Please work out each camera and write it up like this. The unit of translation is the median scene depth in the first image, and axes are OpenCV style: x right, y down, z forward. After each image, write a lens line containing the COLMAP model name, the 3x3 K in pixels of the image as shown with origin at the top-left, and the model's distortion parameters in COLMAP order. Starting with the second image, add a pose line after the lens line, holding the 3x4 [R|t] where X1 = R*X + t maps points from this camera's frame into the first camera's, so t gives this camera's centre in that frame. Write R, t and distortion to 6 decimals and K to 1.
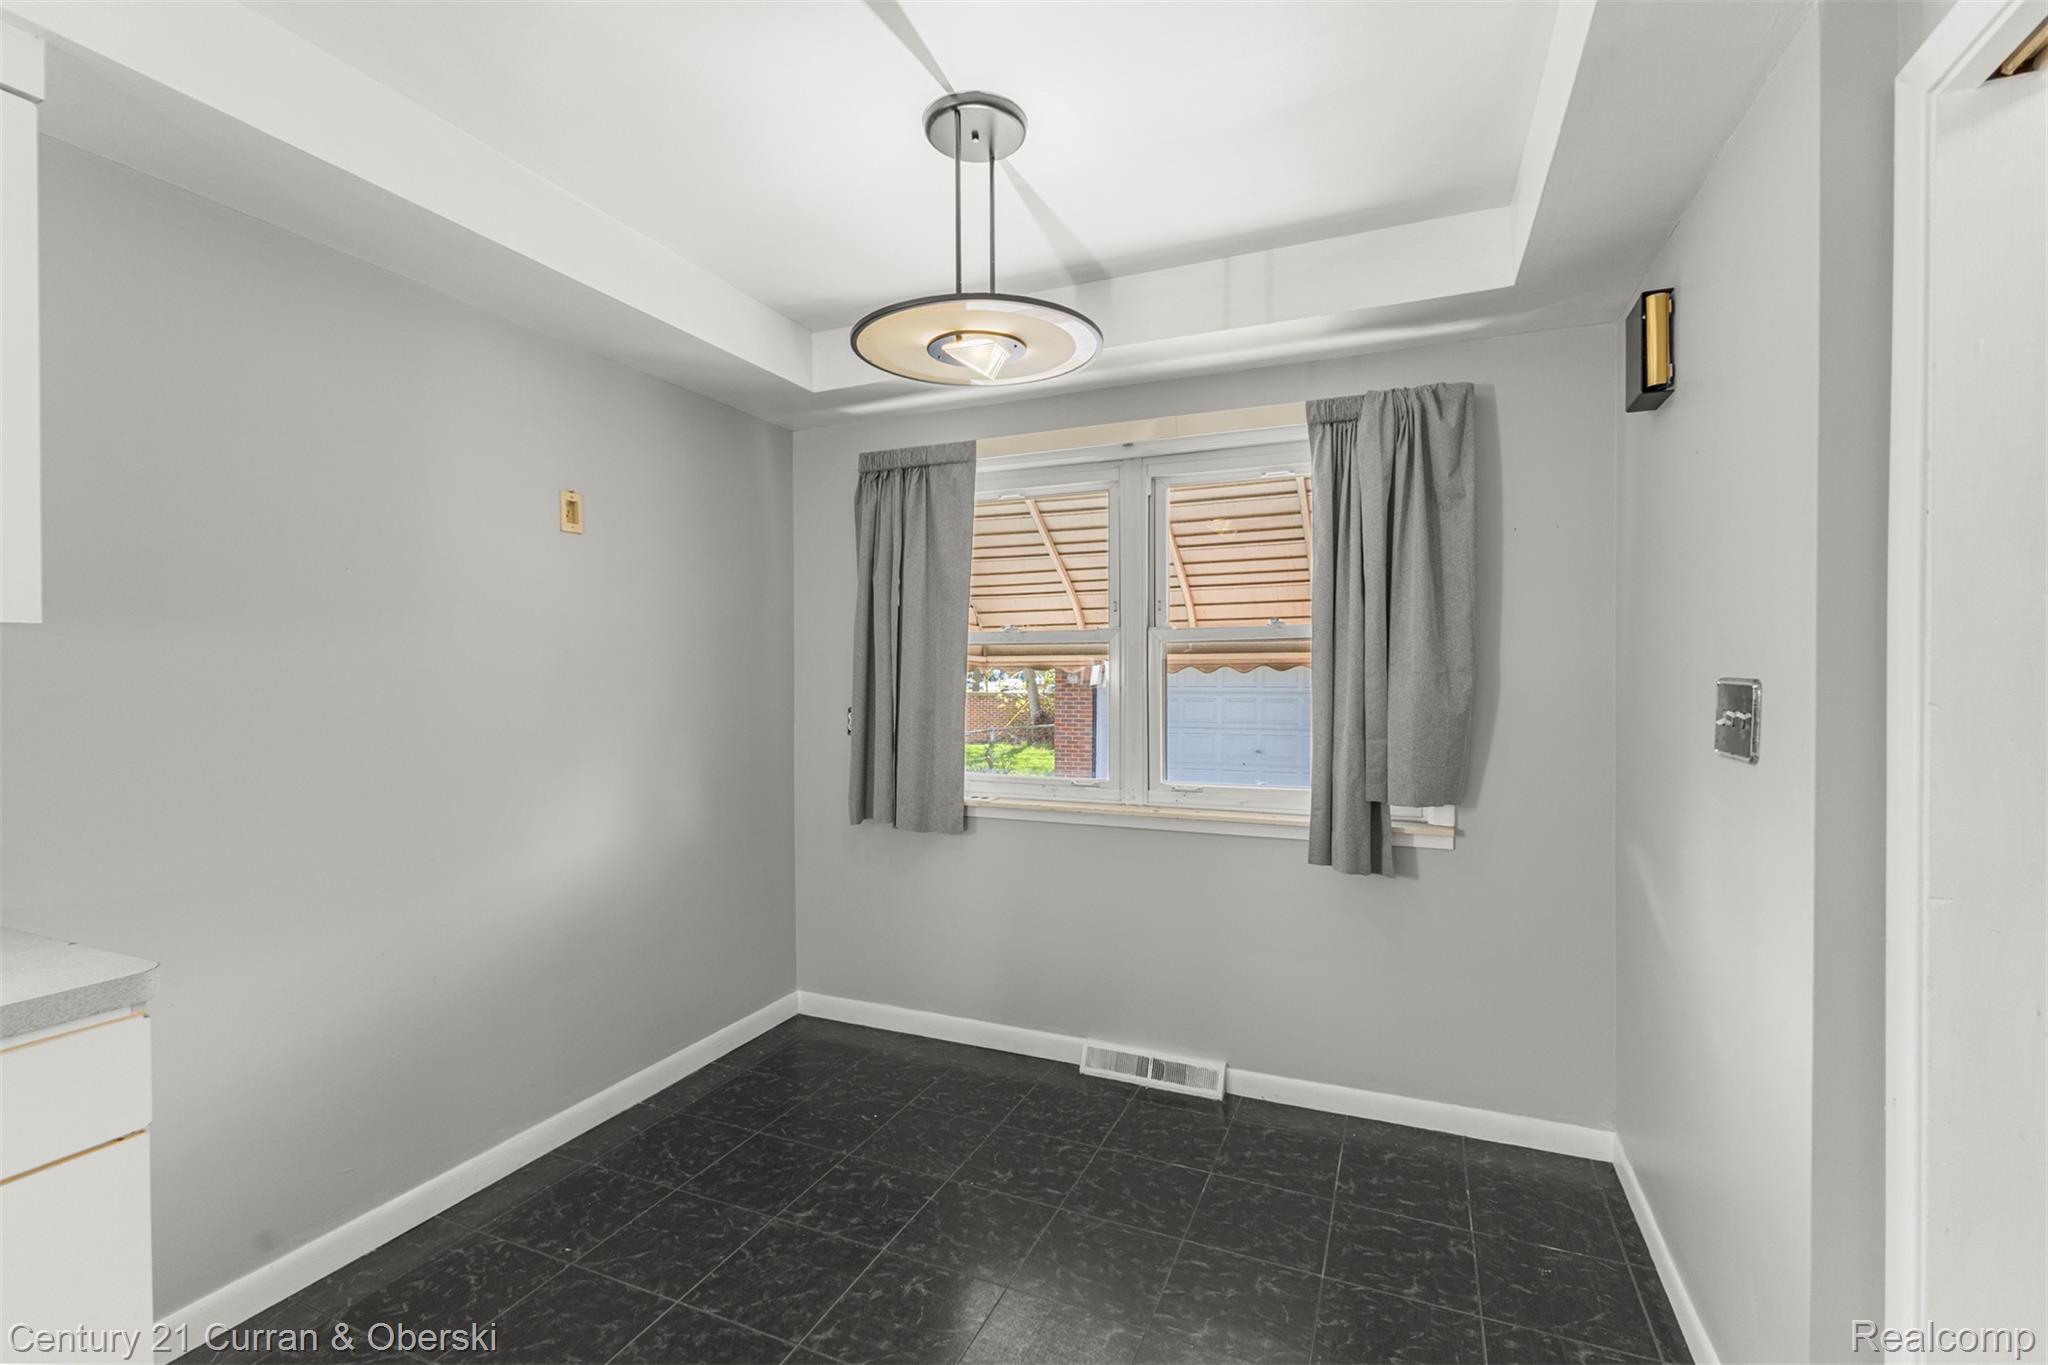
lens RADIAL K [[893.2, 0, 1028.8], [0, 893.2, 687.7], [0, 0, 1]] dist [0.000269, -0.001074]
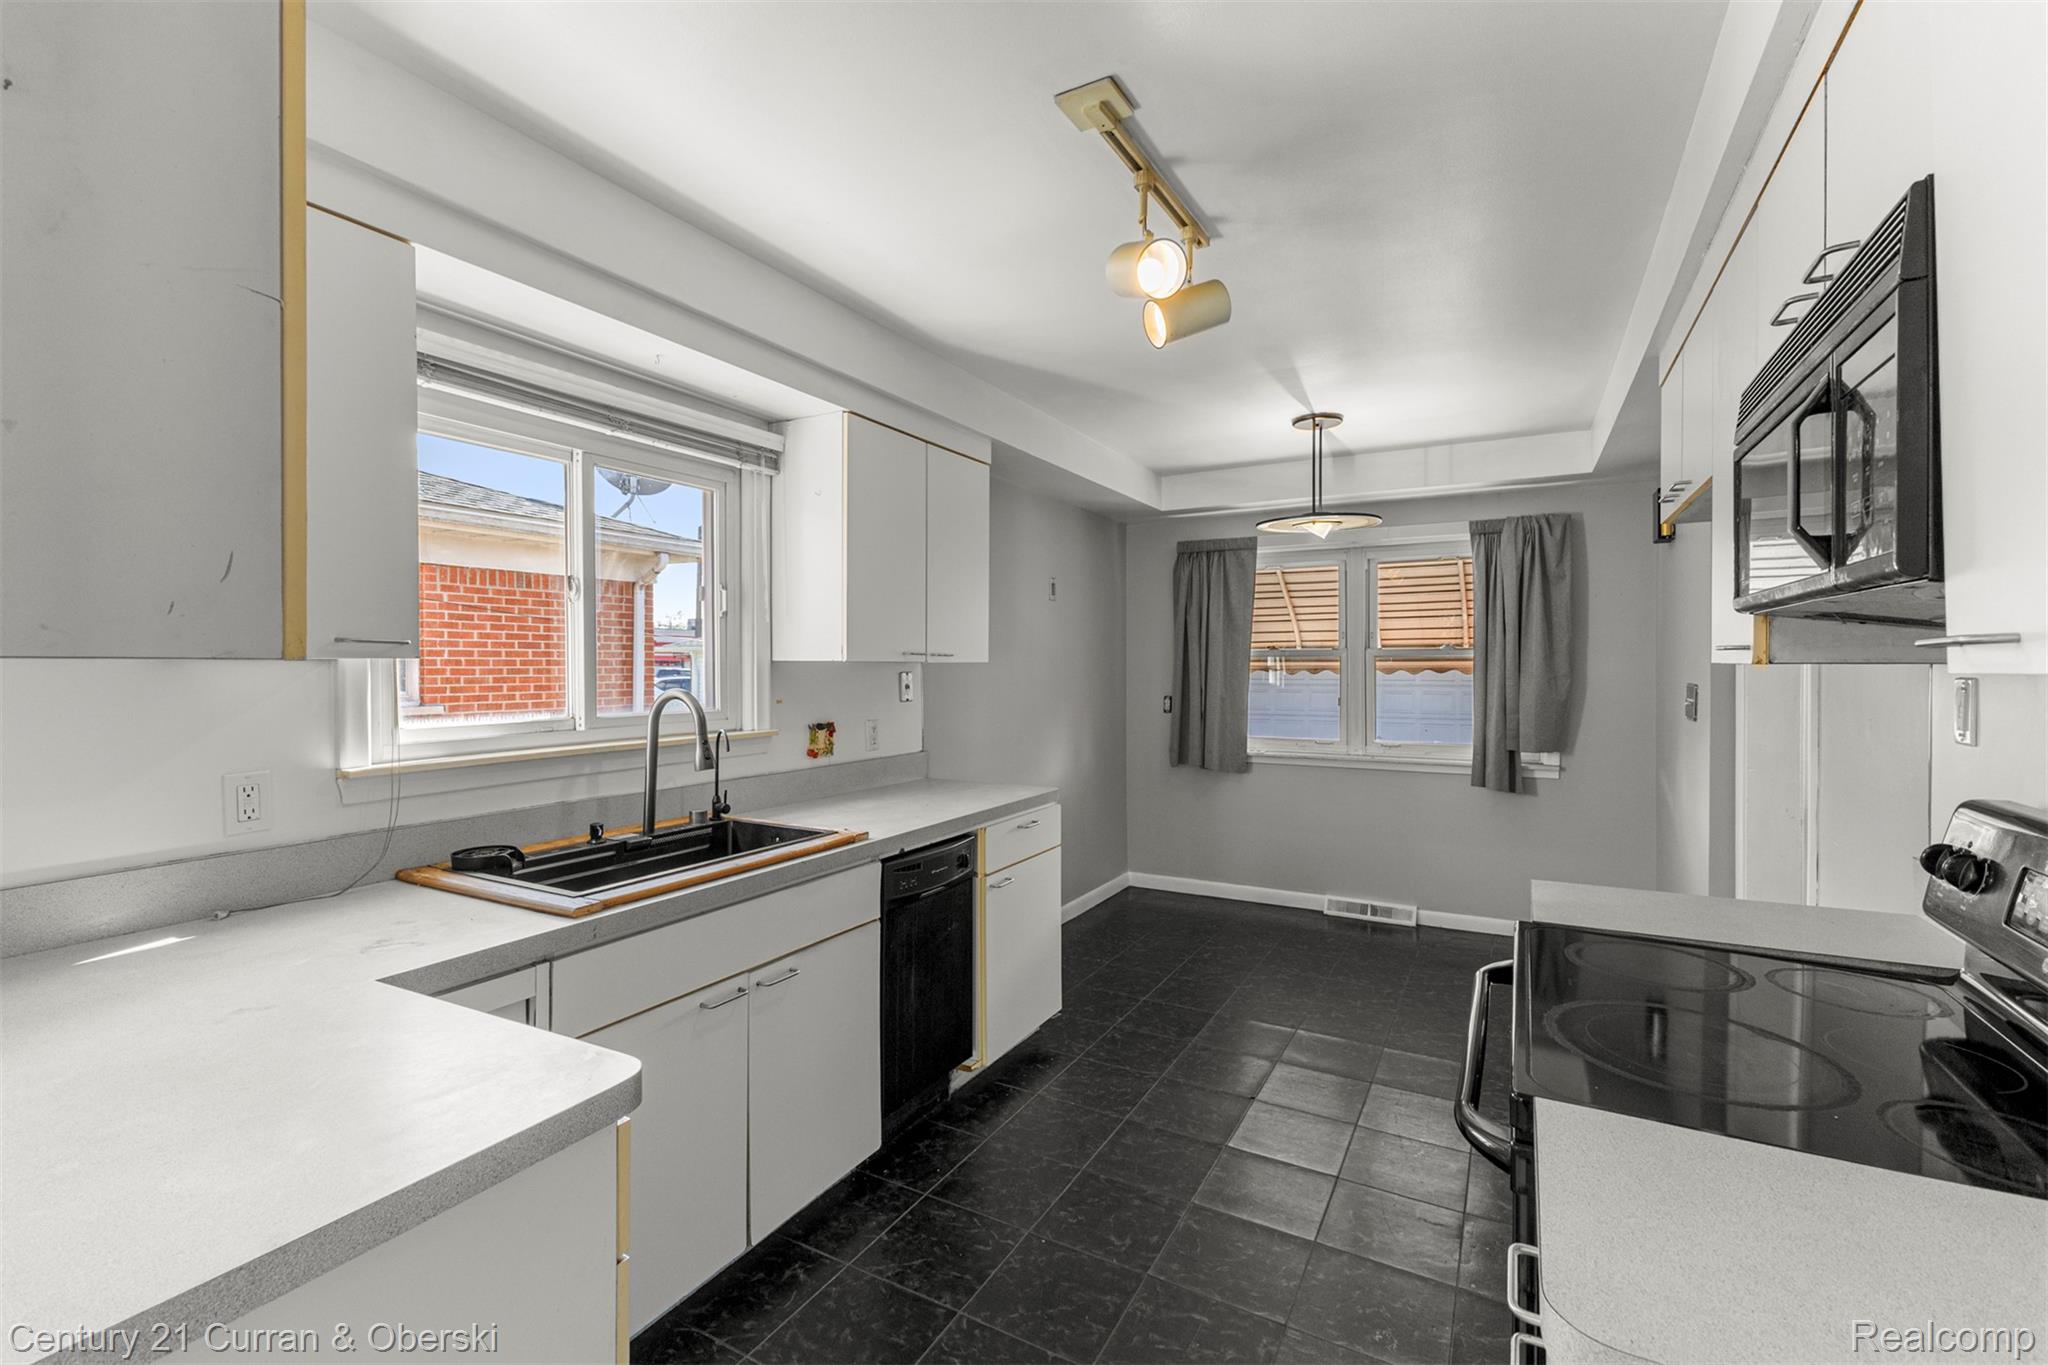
lens RADIAL K [[893.2, 0, 1017.1], [0, 893.2, 674.9], [0, 0, 1]] dist [0.000269, -0.001074]
pose [[0.992738, 0.003648, -0.120238, -0.334465], [-0.004600, 0.999960, -0.007644, -0.002667], [0.120206, 0.008141, 0.992716, -0.785267]]
